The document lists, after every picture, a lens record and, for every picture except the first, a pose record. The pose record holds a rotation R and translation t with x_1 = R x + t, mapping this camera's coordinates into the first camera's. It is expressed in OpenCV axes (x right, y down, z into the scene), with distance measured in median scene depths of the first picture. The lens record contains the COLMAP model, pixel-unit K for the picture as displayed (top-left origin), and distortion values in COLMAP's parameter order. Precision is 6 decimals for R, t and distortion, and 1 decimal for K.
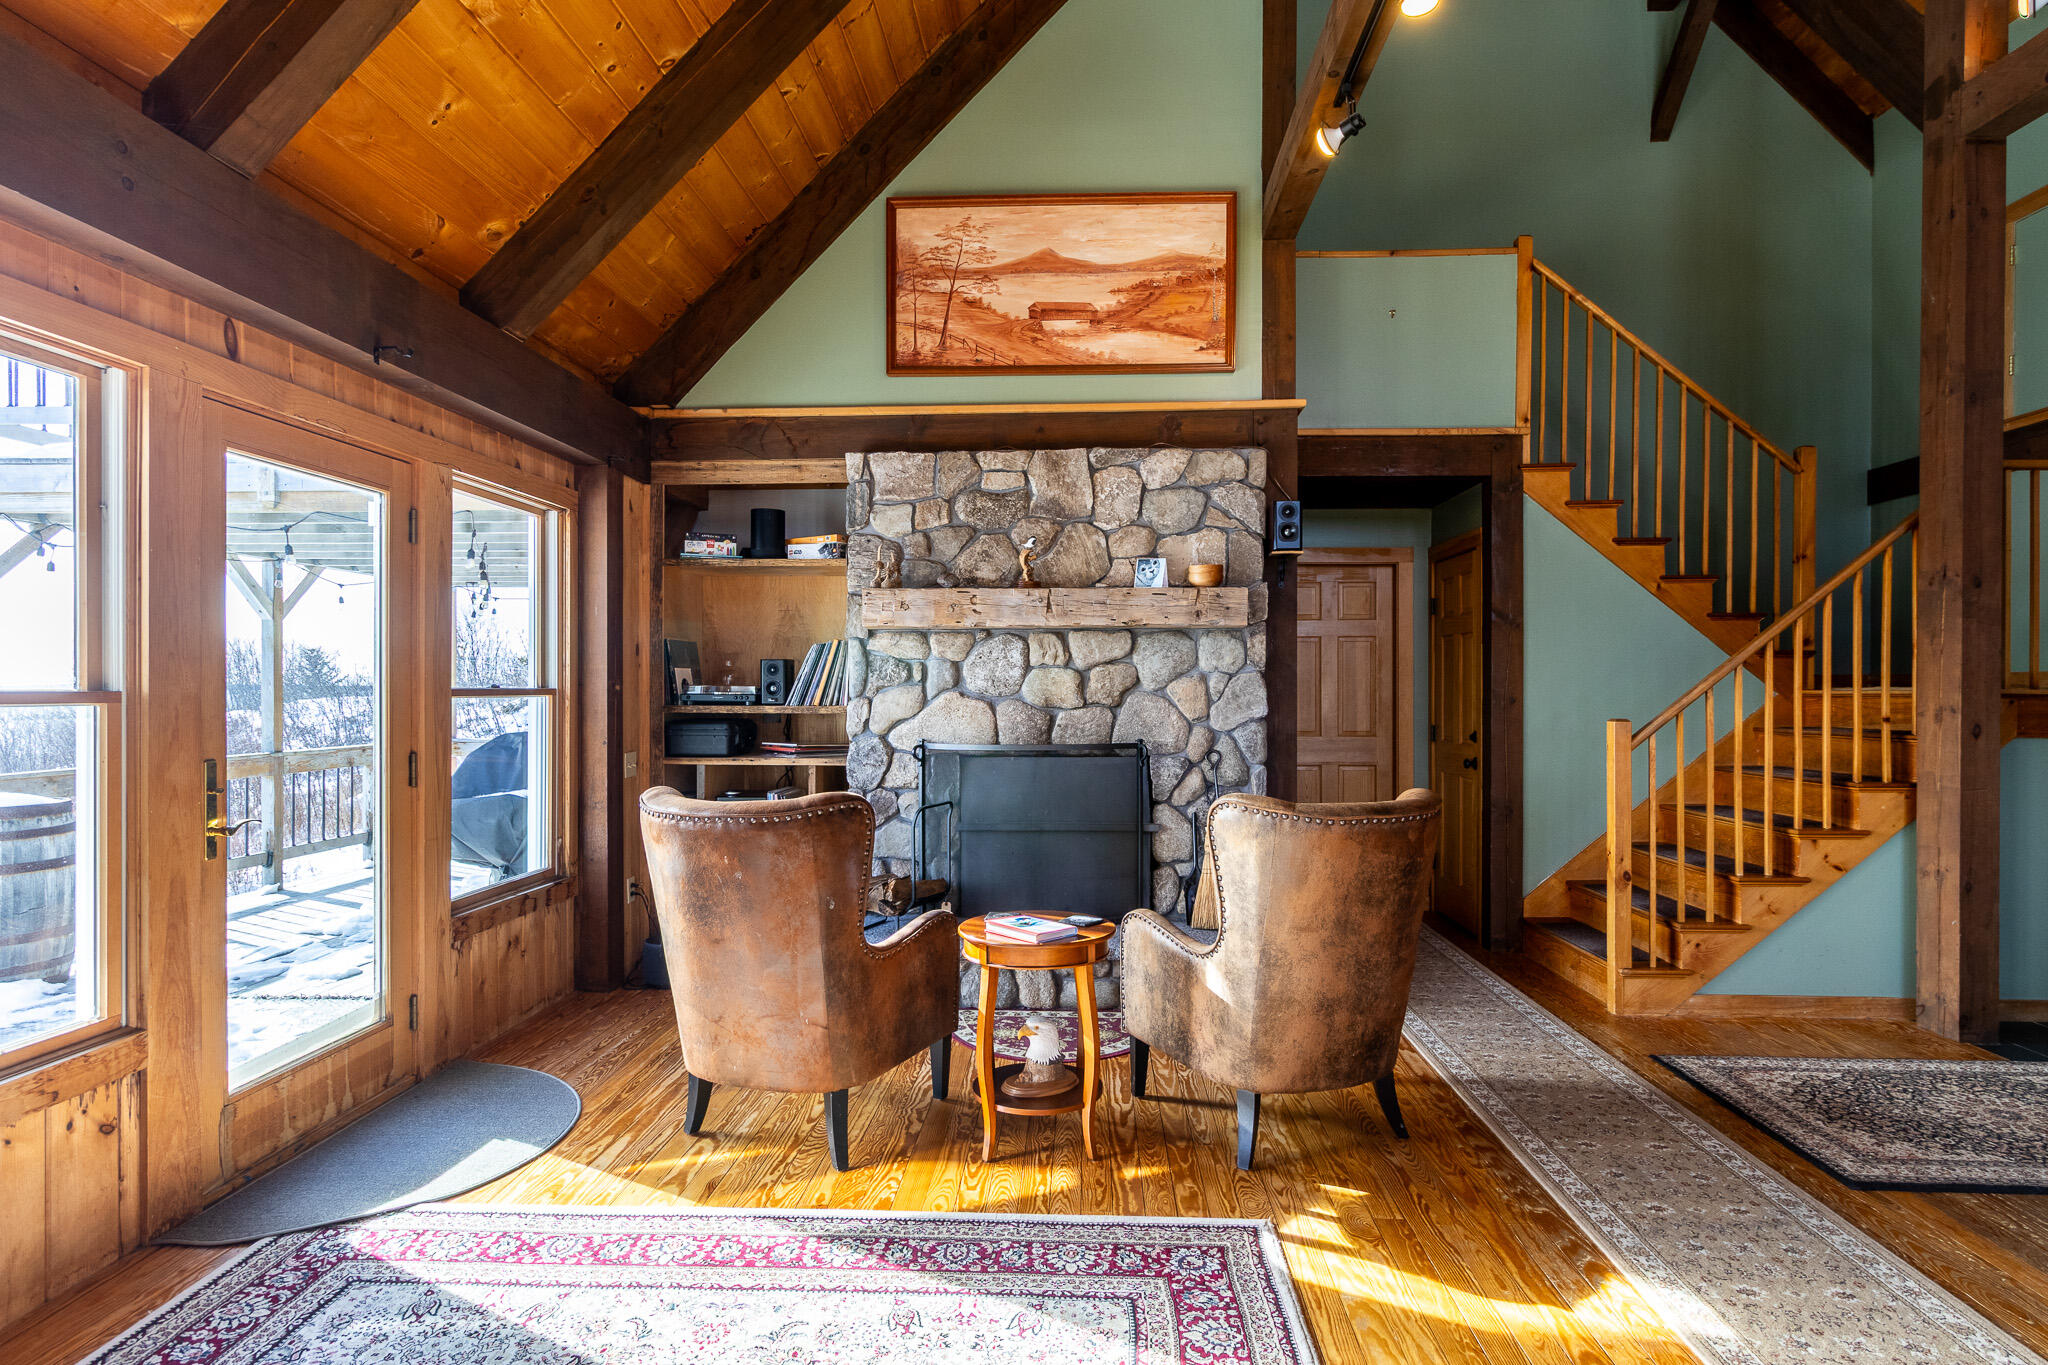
lens RADIAL K [[1068.4, 0, 1025.2], [0, 1068.4, 688.7], [0, 0, 1]] dist [0.006389, -0.002507]
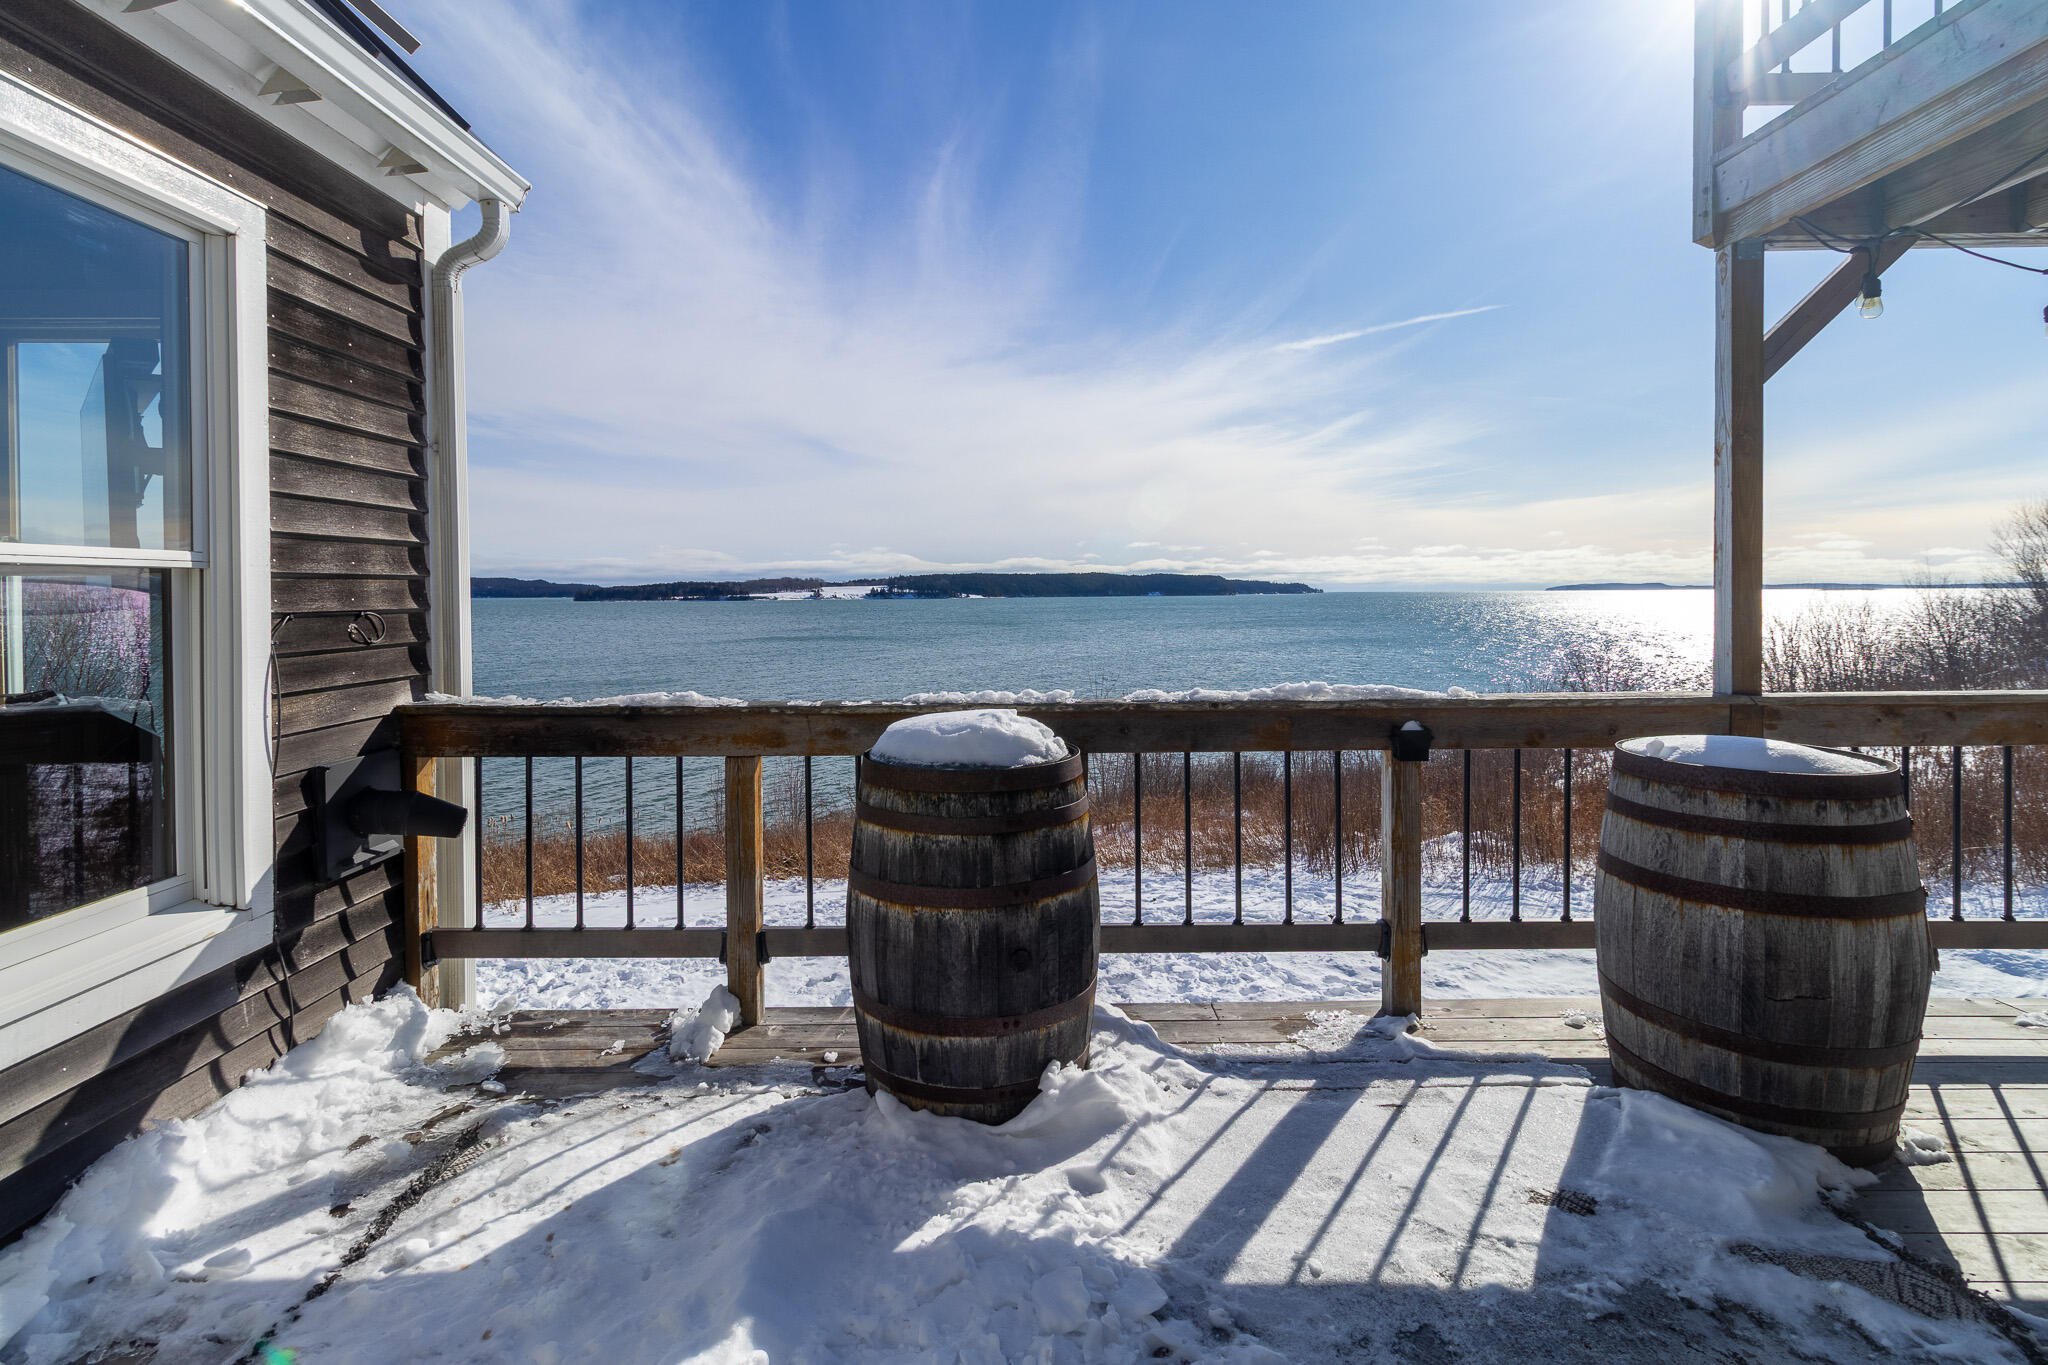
lens RADIAL K [[986.0, 0, 1055.6], [0, 986.0, 605.7], [0, 0, 1]] dist [0.002284, 0.001680]
pose [[0.052233, 0.015018, -0.998522, -0.514549], [-0.002210, 0.999886, 0.014923, 0.029476], [0.998632, 0.001427, 0.052260, 0.650497]]
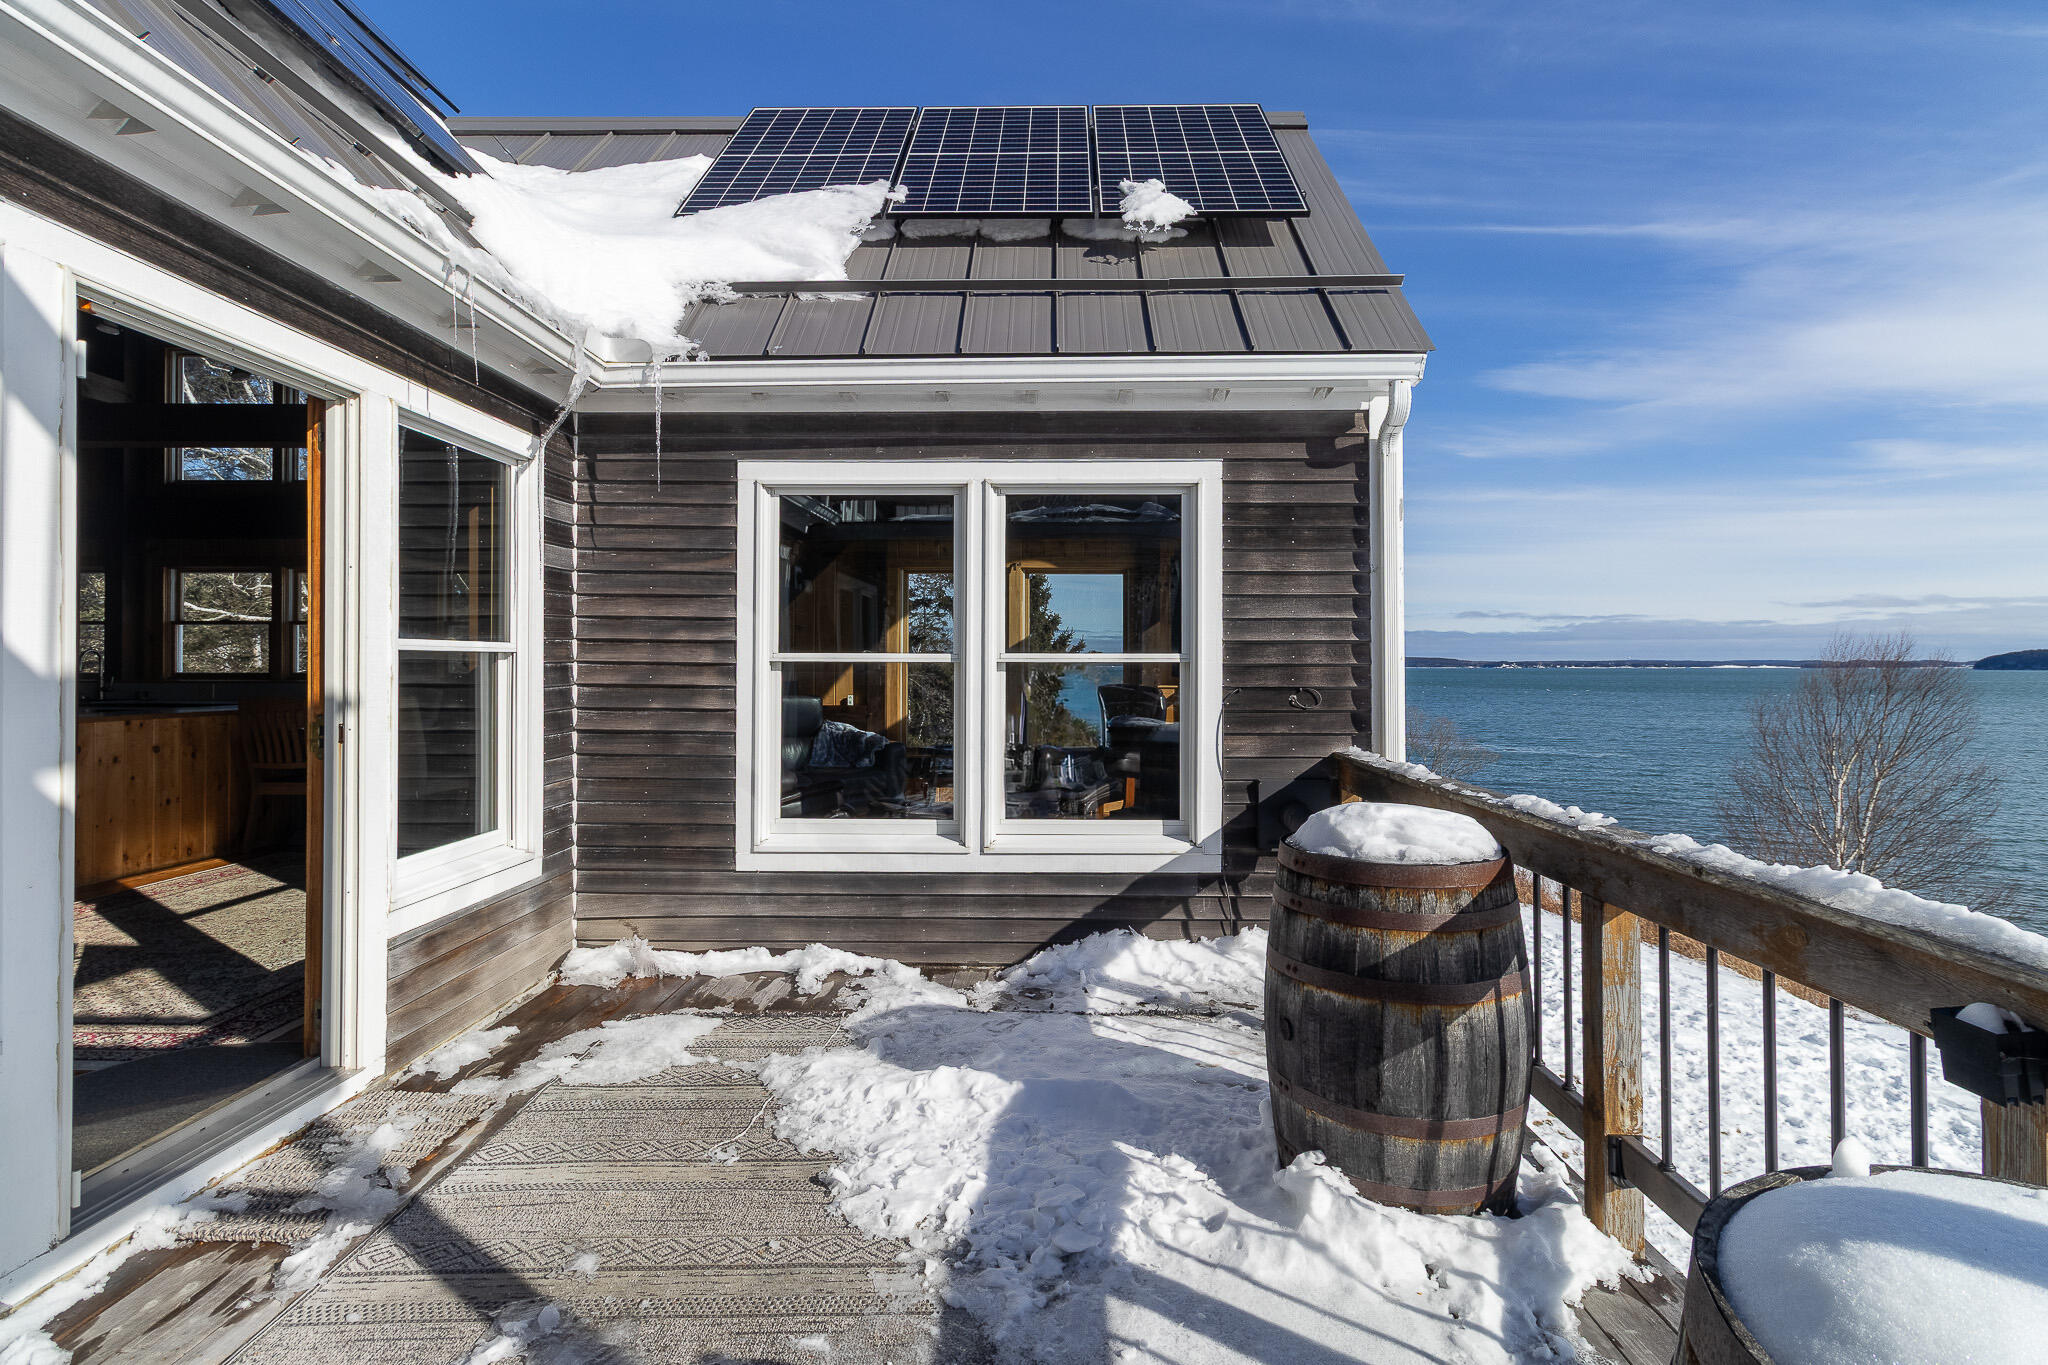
lens RADIAL K [[986.0, 0, 1024.9], [0, 986.0, 661.5], [0, 0, 1]] dist [0.002284, 0.001680]
pose [[-0.999874, -0.000266, -0.015899, -0.816954], [-0.000322, 0.999994, 0.003512, 0.016674], [0.015898, 0.003517, -0.999867, 1.124535]]
